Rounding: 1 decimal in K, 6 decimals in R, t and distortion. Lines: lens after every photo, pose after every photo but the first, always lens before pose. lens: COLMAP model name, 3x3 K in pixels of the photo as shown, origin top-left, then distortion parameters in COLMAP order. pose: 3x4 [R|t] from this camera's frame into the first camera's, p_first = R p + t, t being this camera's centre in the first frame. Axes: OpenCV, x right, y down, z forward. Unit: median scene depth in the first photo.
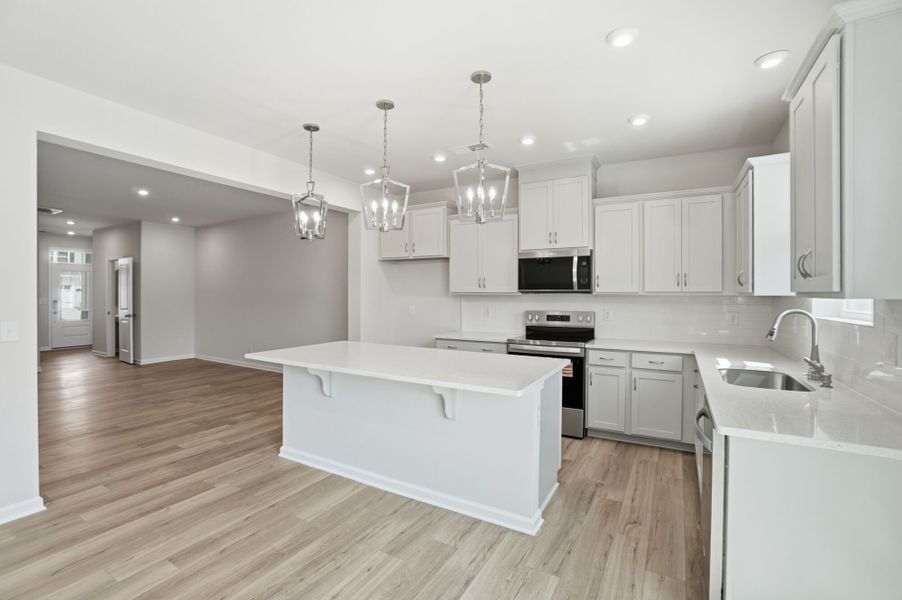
lens RADIAL K [[400.4, 0, 441.8], [0, 400.4, 301.1], [0, 0, 1]] dist [-0.055849, 0.019180]
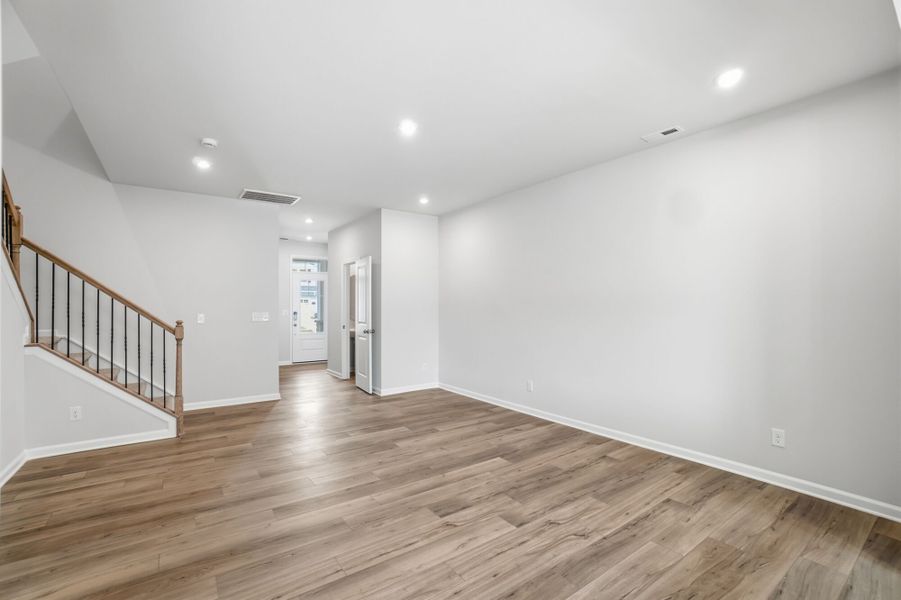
lens RADIAL K [[400.0, 0, 441.3], [0, 400.0, 301.1], [0, 0, 1]] dist [-0.055849, 0.019180]
pose [[0.904407, -0.013245, -0.426465, -0.324987], [0.005390, 0.999793, -0.019619, -0.007167], [0.426636, 0.015445, 0.904291, 0.334827]]
